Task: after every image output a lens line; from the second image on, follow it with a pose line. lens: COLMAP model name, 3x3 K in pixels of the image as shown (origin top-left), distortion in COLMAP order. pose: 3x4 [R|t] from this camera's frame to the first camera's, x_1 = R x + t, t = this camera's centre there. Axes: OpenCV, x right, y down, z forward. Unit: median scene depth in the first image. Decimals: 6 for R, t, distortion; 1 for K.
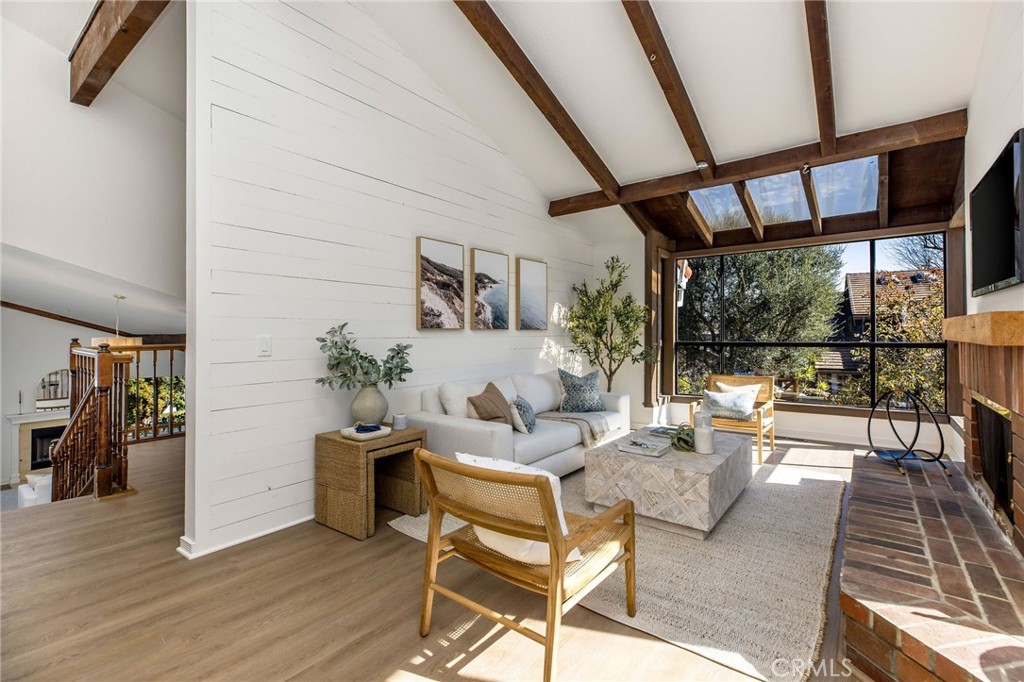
lens RADIAL K [[460.1, 0, 525.3], [0, 460.1, 333.8], [0, 0, 1]] dist [0.000674, -0.000063]
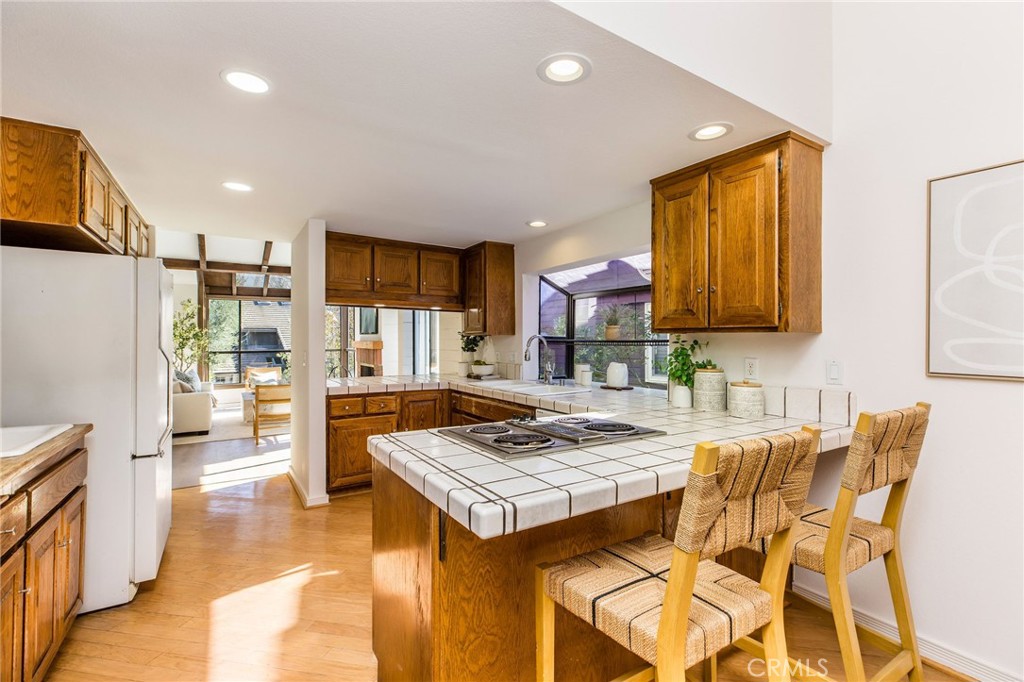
lens RADIAL K [[459.2, 0, 527.5], [0, 459.2, 342.9], [0, 0, 1]] dist [-0.000412, -0.000051]
pose [[0.339936, -0.002163, 0.940446, -1.059977], [-0.000673, 0.999997, 0.002543, -0.020876], [-0.940448, -0.001497, 0.339933, -0.767219]]
